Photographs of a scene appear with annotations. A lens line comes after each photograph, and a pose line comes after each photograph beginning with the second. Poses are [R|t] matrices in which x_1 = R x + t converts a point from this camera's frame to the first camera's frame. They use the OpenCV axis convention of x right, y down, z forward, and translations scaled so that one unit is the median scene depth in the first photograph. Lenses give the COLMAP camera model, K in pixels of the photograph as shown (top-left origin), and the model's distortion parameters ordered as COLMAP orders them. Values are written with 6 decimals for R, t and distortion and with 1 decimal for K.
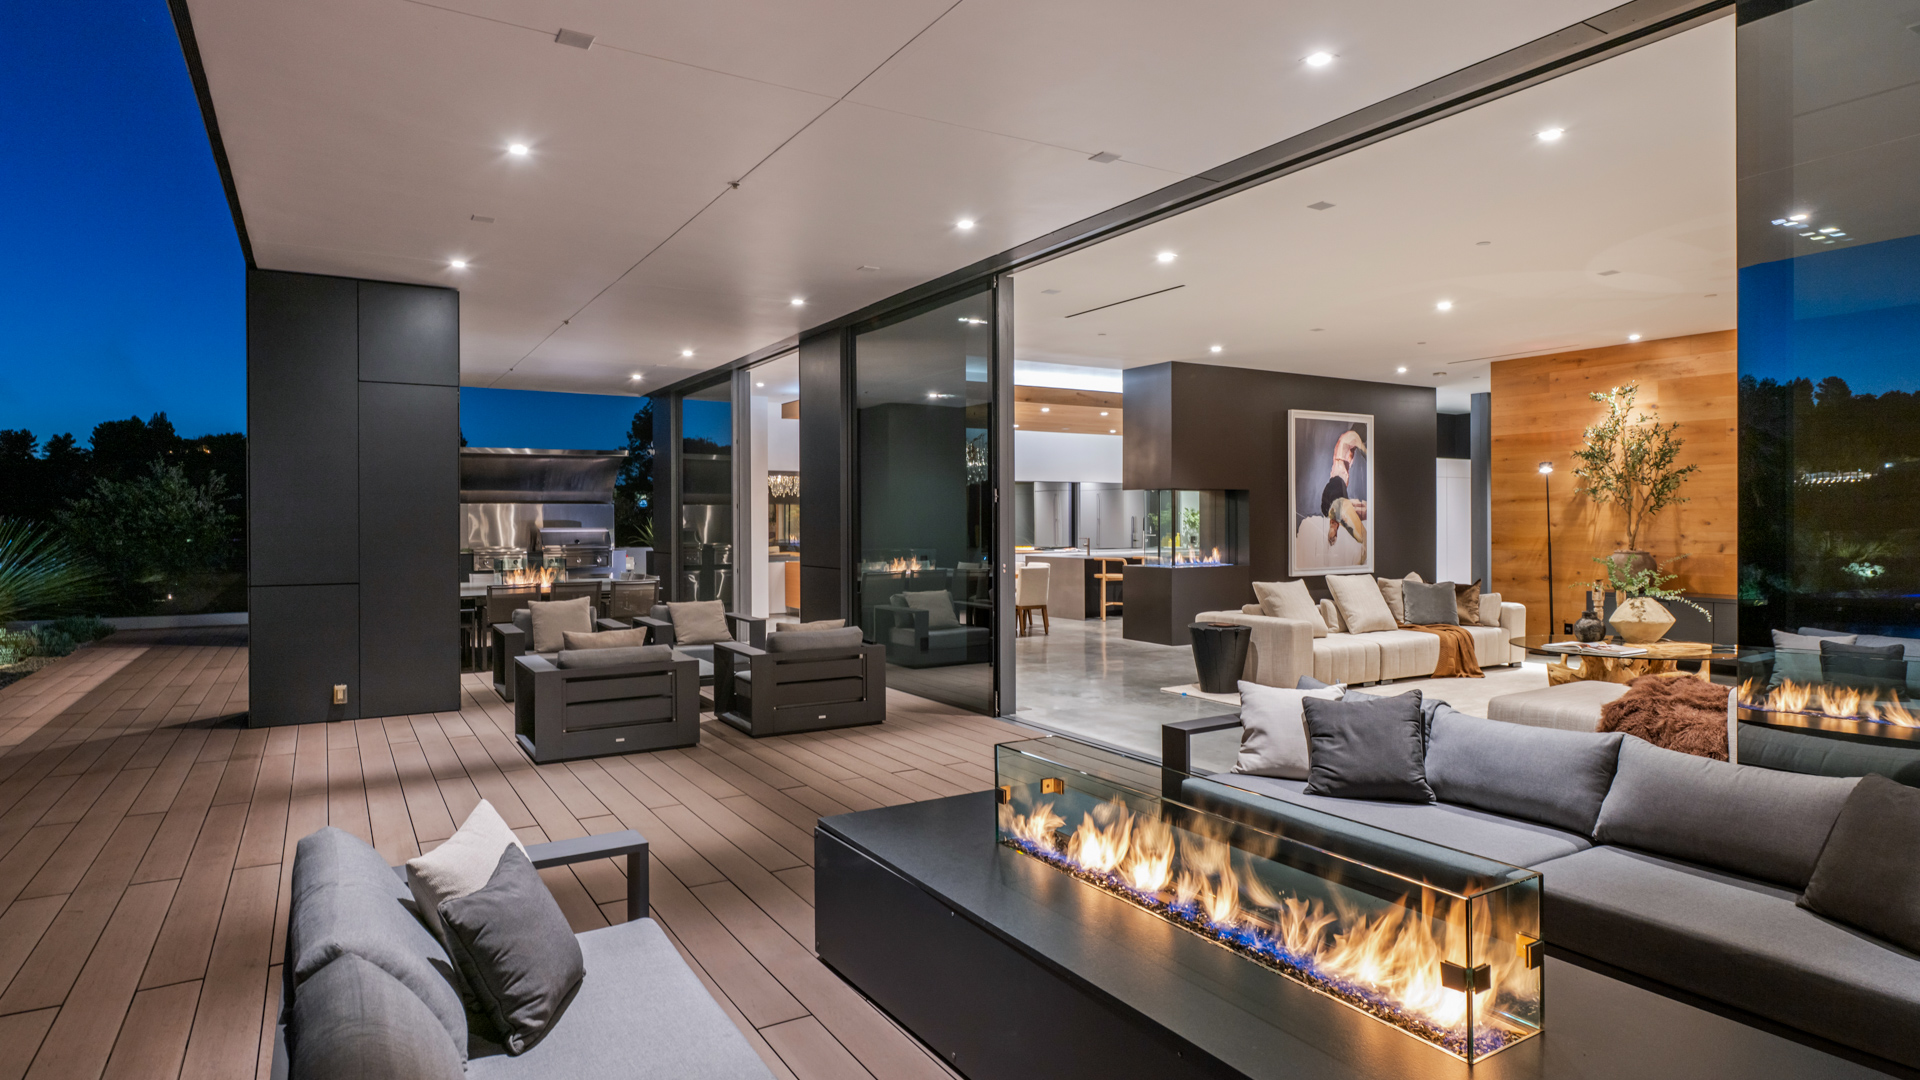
lens RADIAL K [[1077.9, 0, 959.7], [0, 1077.9, 531.7], [0, 0, 1]] dist [-0.000112, -0.000019]
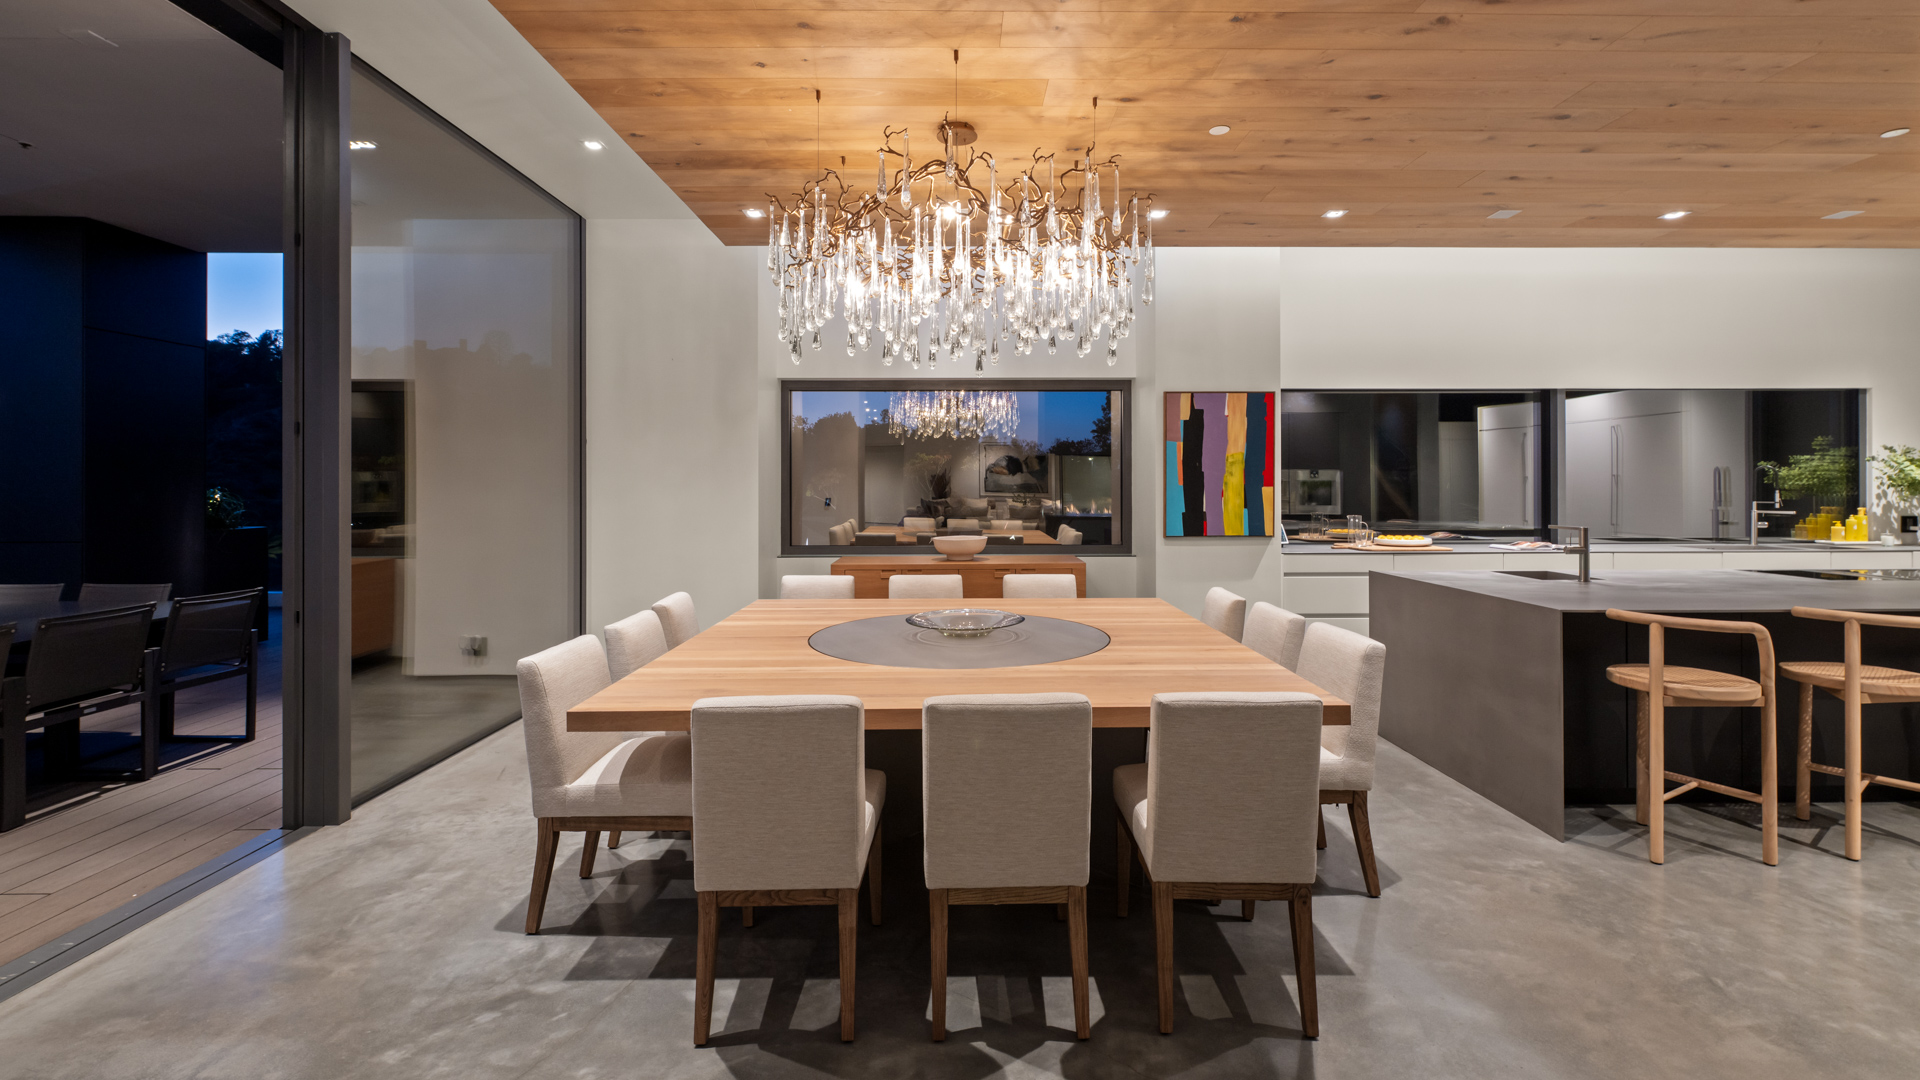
lens RADIAL K [[765.4, 0, 1020.3], [0, 765.4, 475.4], [0, 0, 1]] dist [-0.000178, -0.000030]
pose [[0.863589, -0.008286, -0.504128, 0.109281], [-0.005042, 0.999673, -0.025068, -0.002775], [0.504171, 0.024191, 0.863265, 0.876198]]
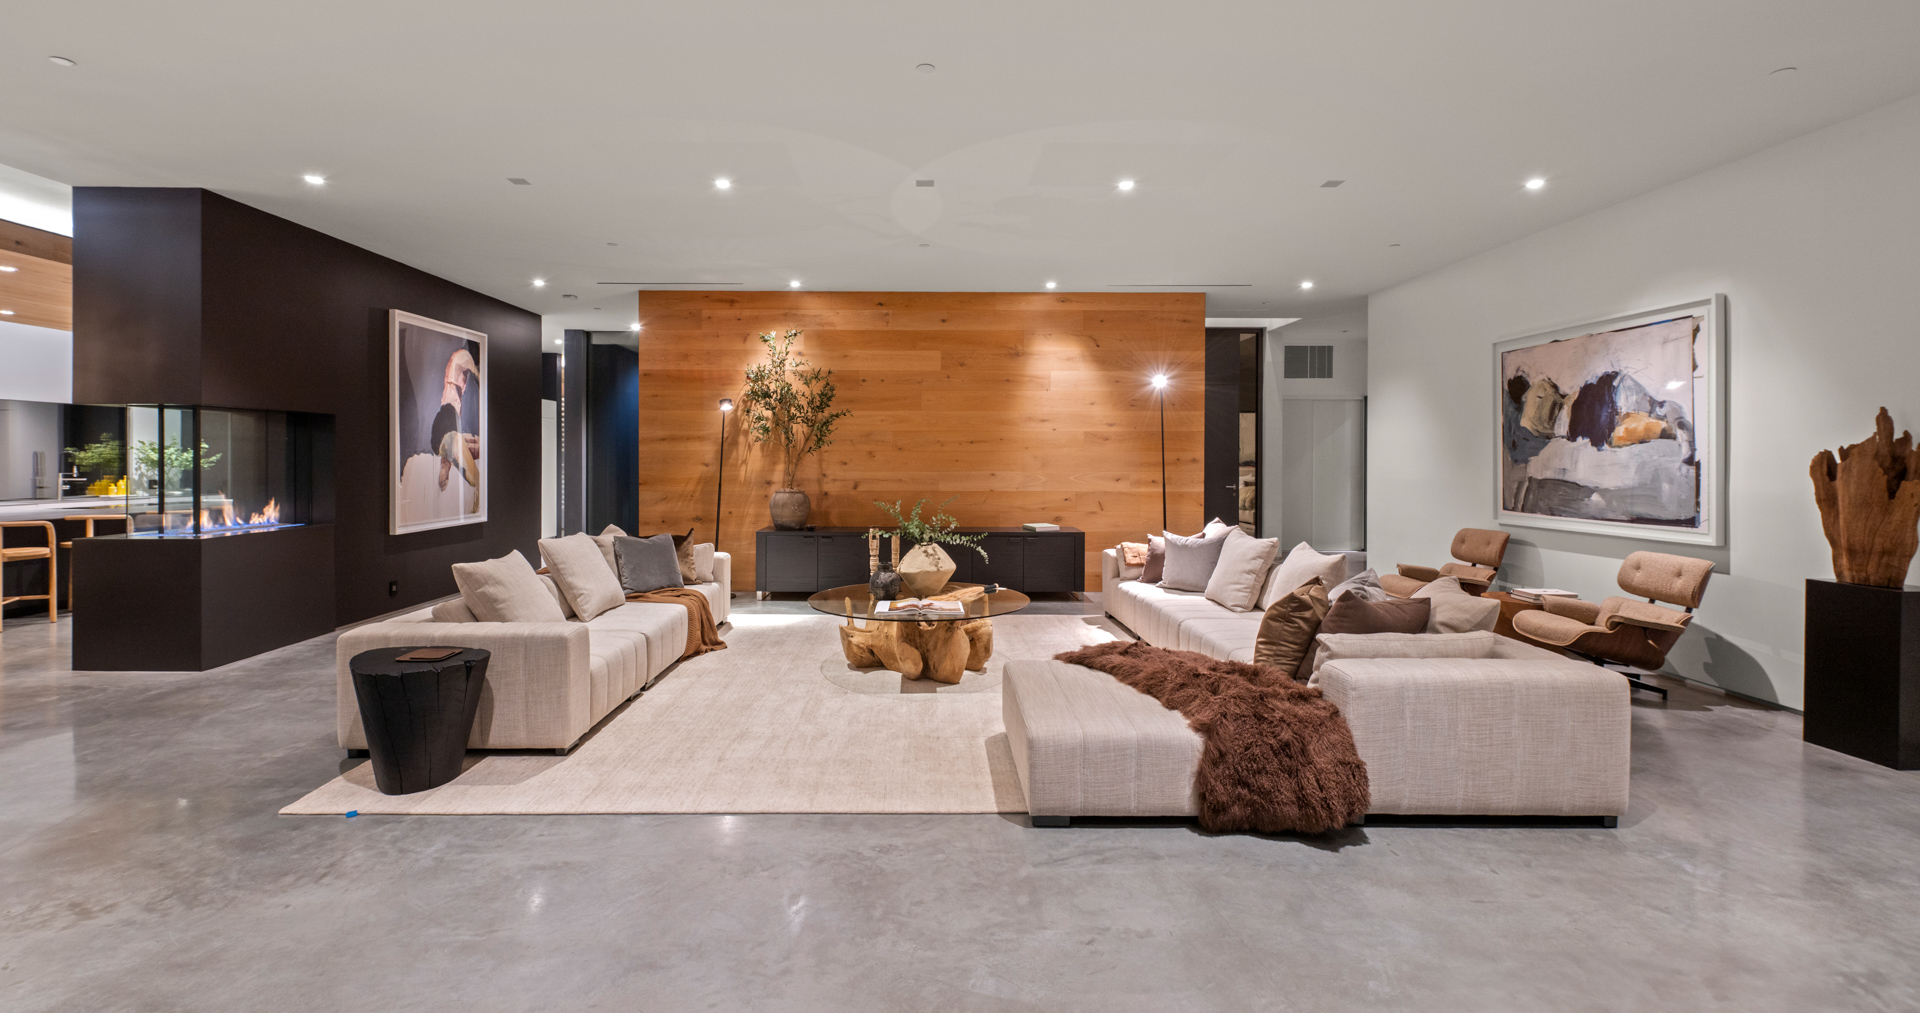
lens RADIAL K [[808.1, 0, 923.6], [0, 808.1, 463.5], [0, 0, 1]] dist [0.001336, 0.000708]
pose [[0.509231, -0.002724, 0.860626, 0.014652], [0.005293, 0.999986, 0.000034, -0.005708], [-0.860614, 0.004538, 0.509238, 0.405828]]
